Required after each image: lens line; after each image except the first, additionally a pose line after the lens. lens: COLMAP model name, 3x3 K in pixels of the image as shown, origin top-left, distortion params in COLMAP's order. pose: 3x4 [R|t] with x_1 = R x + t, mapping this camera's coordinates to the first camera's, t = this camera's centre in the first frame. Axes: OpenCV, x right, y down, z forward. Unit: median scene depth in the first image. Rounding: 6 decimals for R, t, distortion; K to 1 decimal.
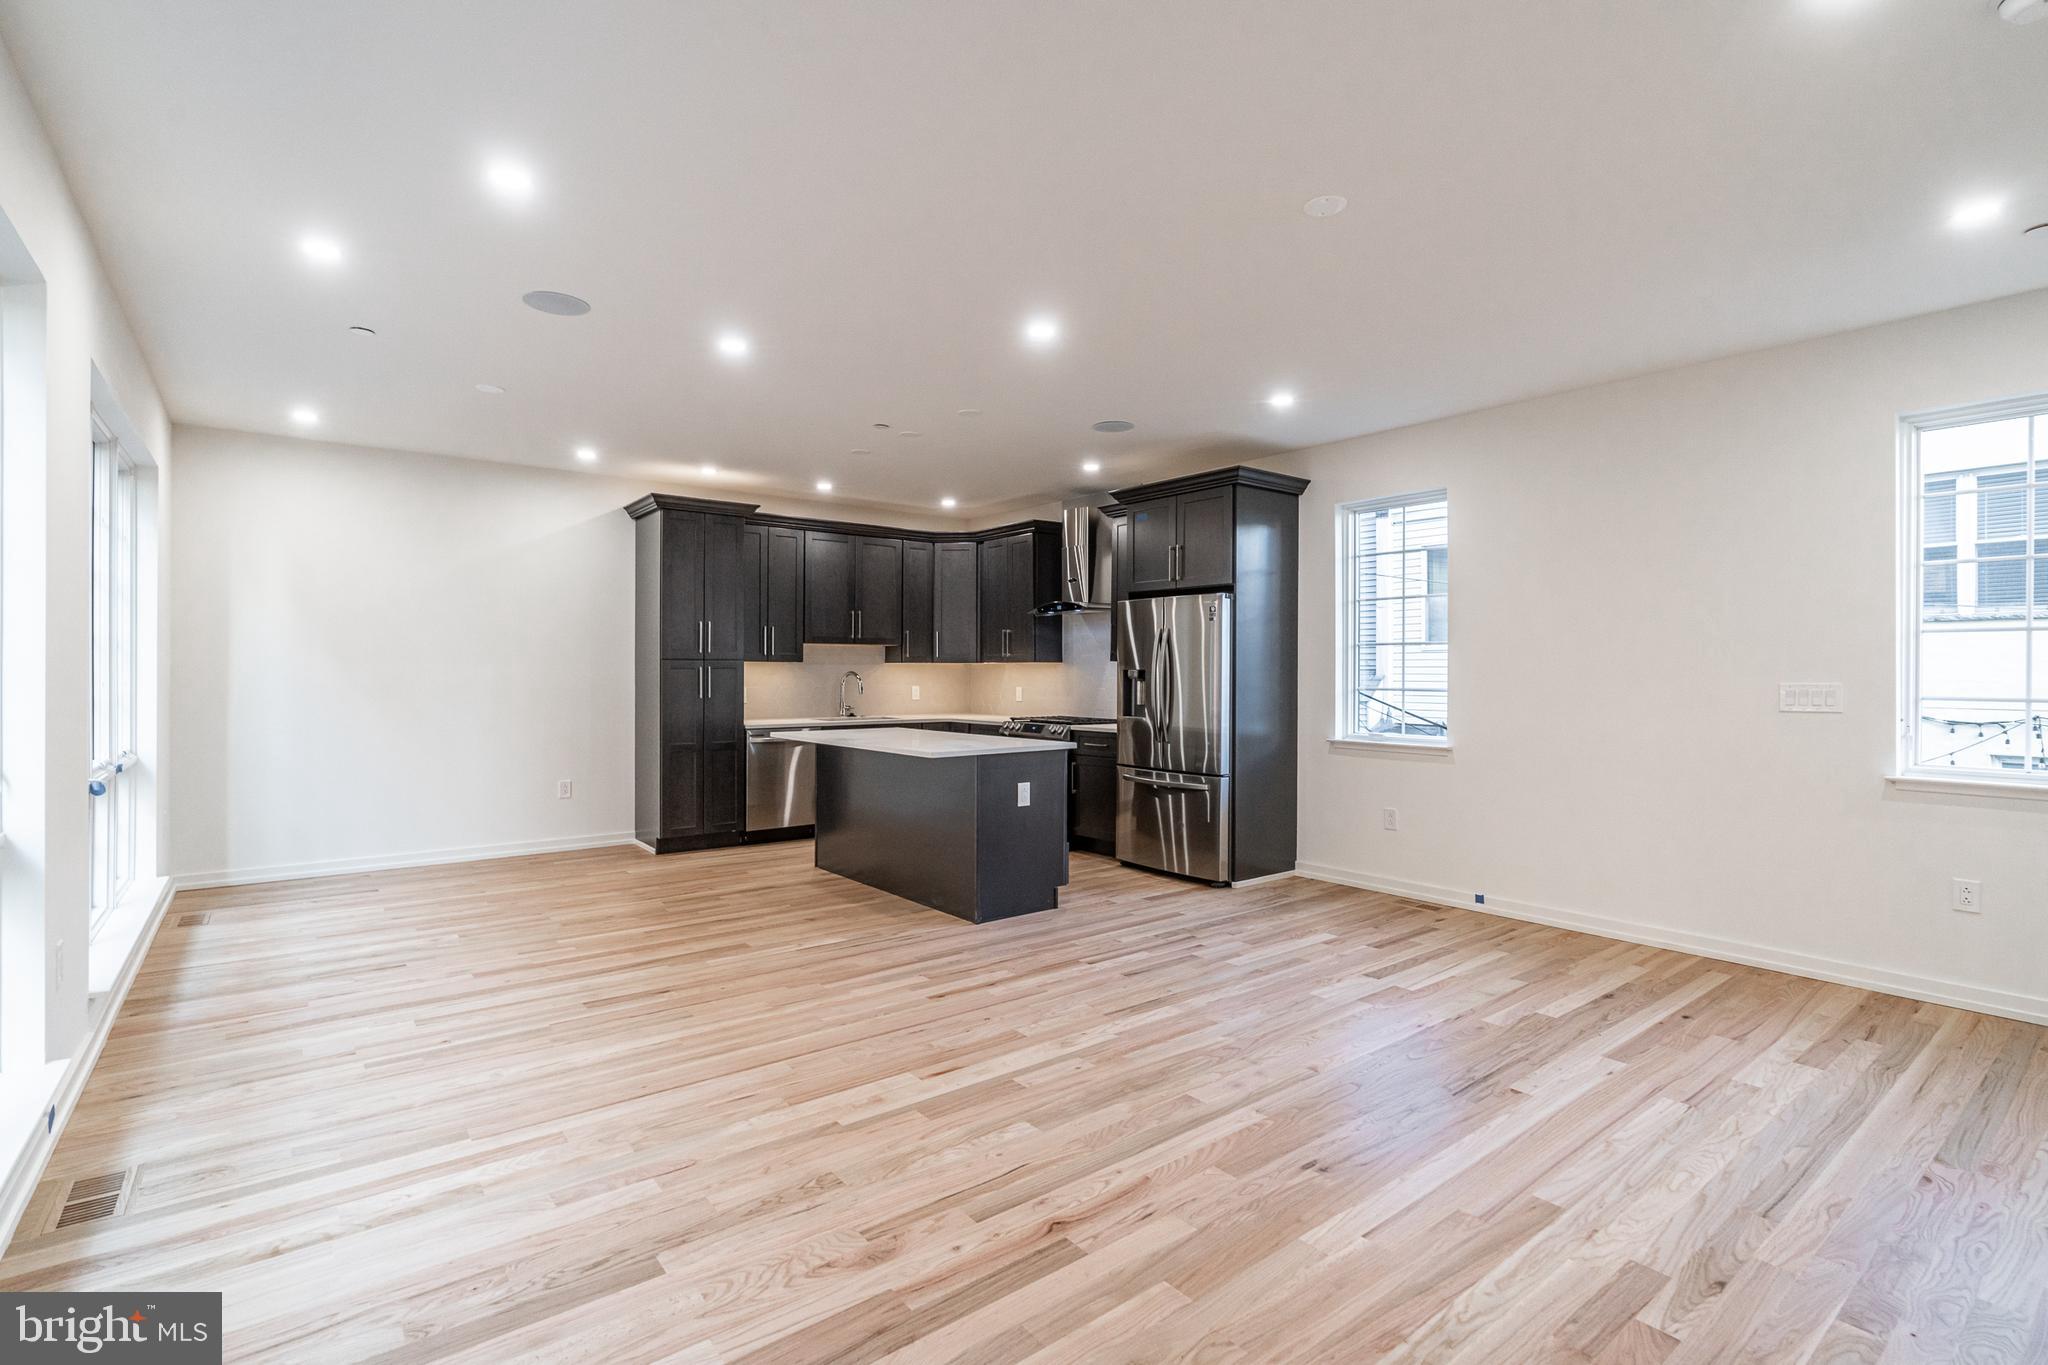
lens RADIAL K [[947.8, 0, 1024.0], [0, 947.8, 682.5], [0, 0, 1]] dist [-0.000264, 0.000843]
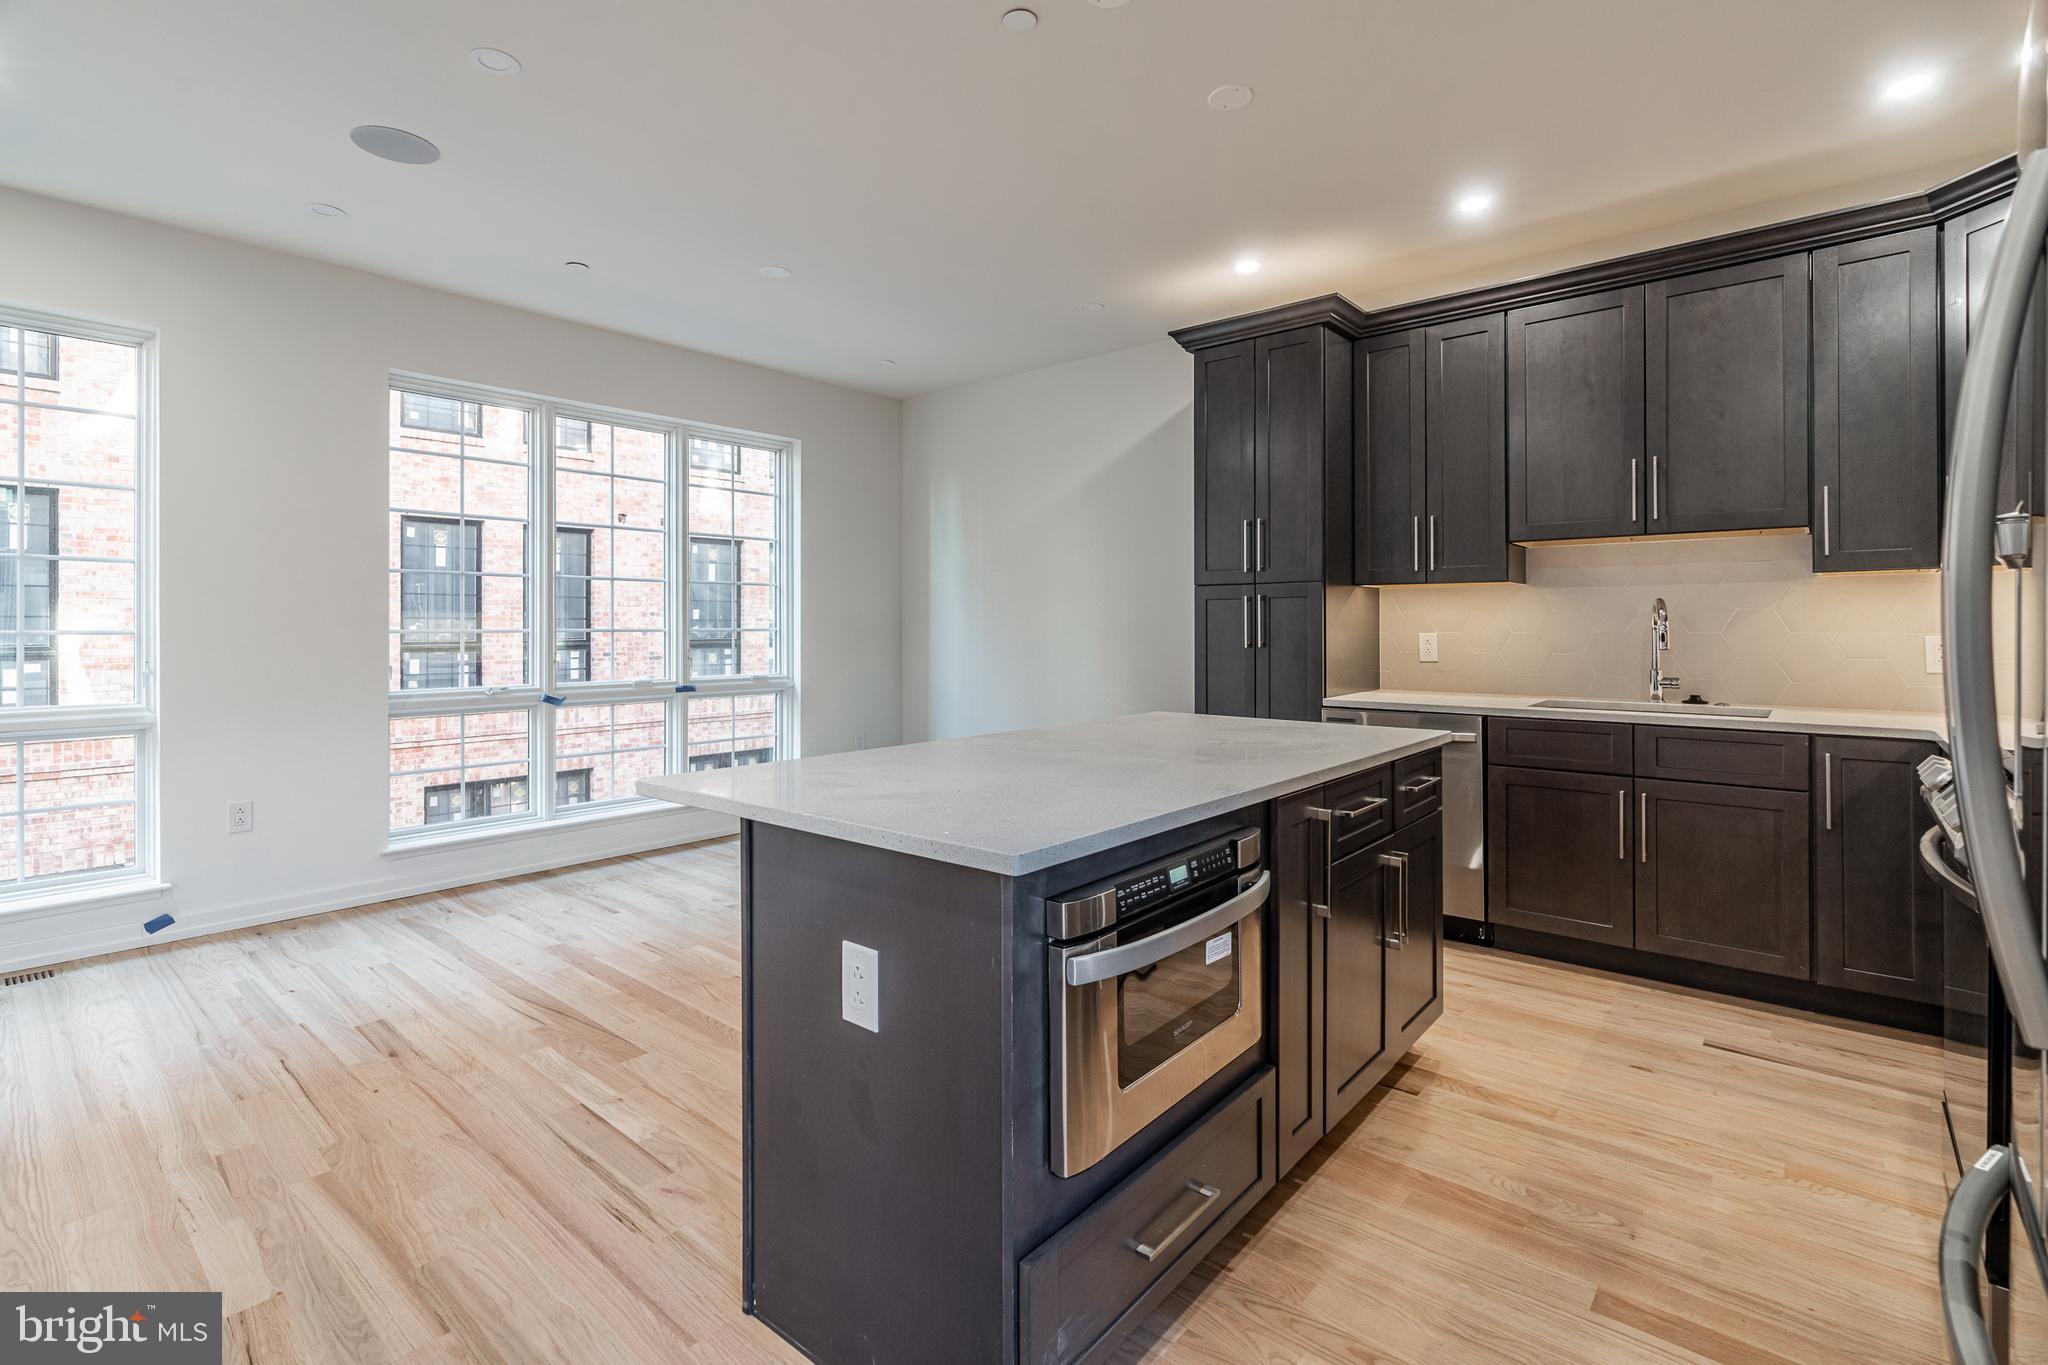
lens RADIAL K [[943.1, 0, 1020.3], [0, 943.1, 621.5], [0, 0, 1]] dist [-0.002259, -0.000498]
pose [[0.192922, -0.008409, -0.981178, 0.406244], [-0.008173, 0.999915, -0.010176, 0.013314], [0.981180, 0.009982, 0.192836, 1.378728]]
